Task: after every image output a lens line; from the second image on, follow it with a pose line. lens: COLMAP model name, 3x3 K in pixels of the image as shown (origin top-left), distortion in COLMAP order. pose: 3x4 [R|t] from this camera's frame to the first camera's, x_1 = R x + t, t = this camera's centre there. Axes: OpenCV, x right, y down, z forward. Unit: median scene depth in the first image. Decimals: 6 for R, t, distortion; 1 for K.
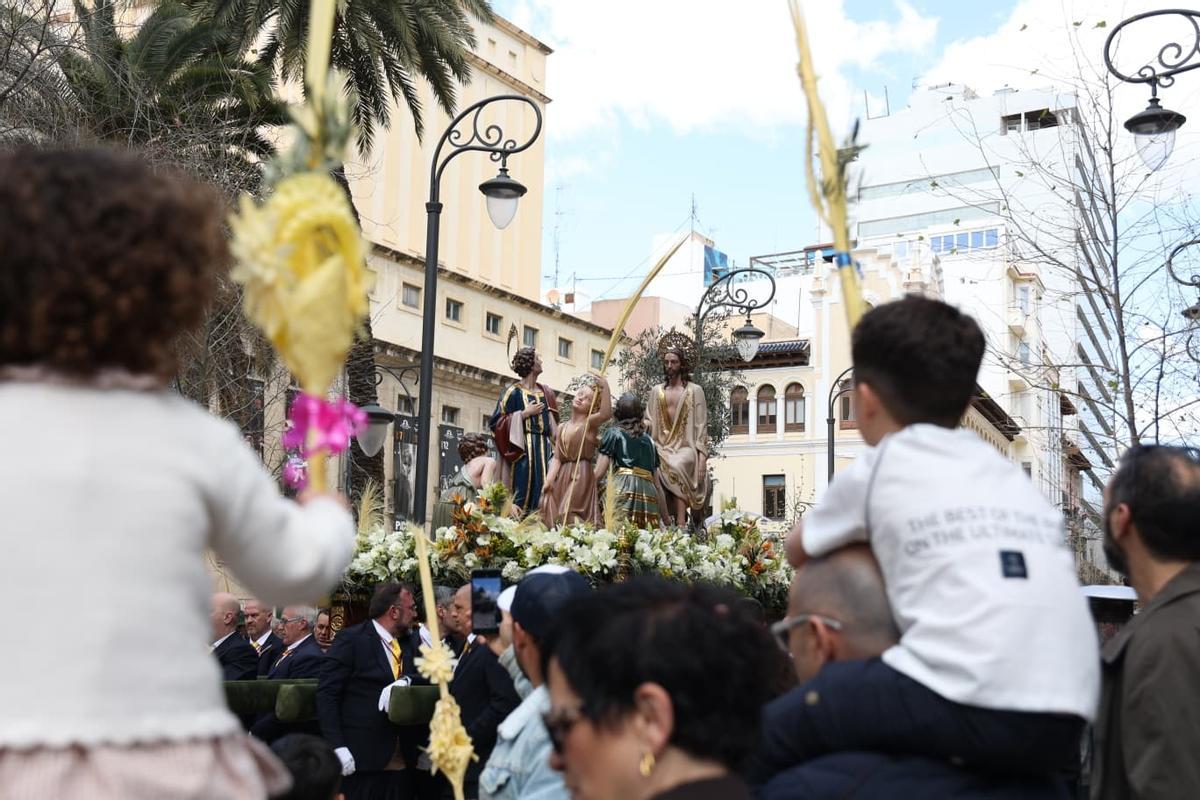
lens RADIAL K [[1321.1, 0, 600.0], [0, 1321.1, 400.0], [0, 0, 1]] dist [-0.002079, 0.007623]
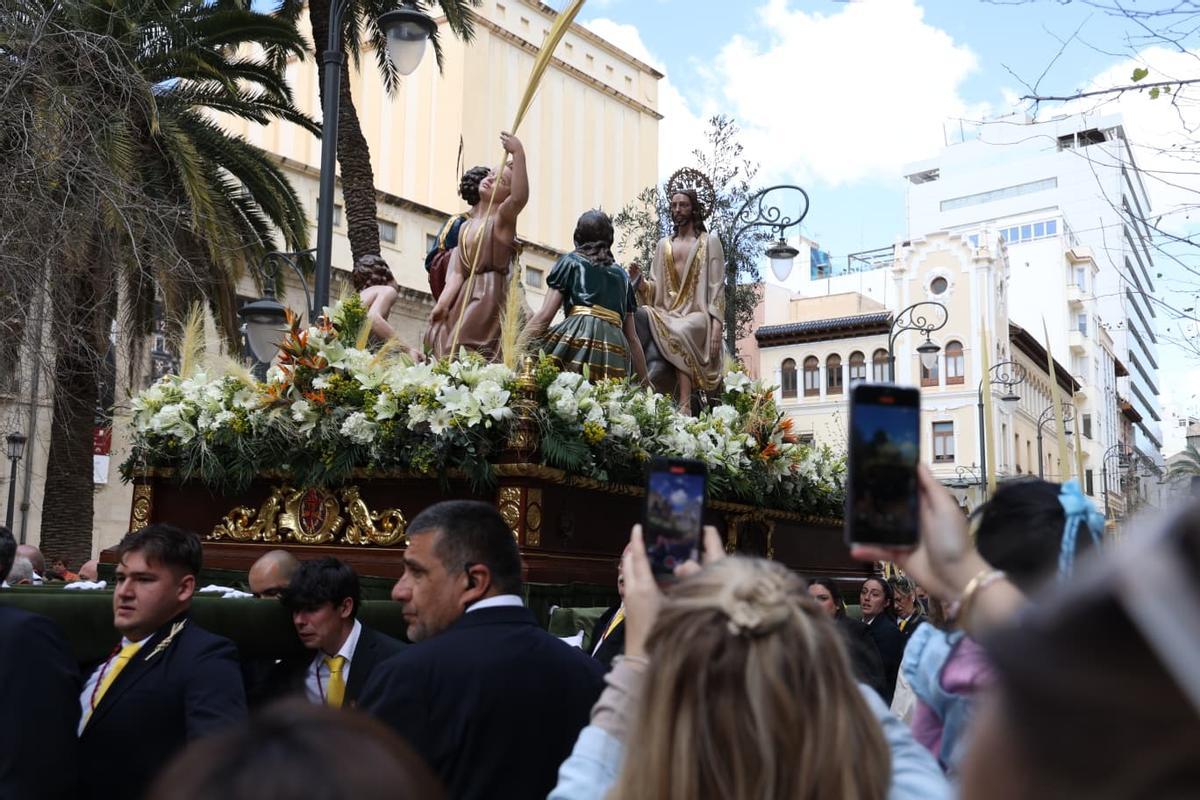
lens RADIAL K [[1101.8, 0, 630.3], [0, 1101.8, 399.2], [0, 0, 1]] dist [0.075067, -0.321766]
pose [[0.997414, 0.013641, -0.070563, 0.087702], [-0.011806, 0.999583, 0.026355, 0.085374], [0.070893, -0.025454, 0.997159, 0.405414]]
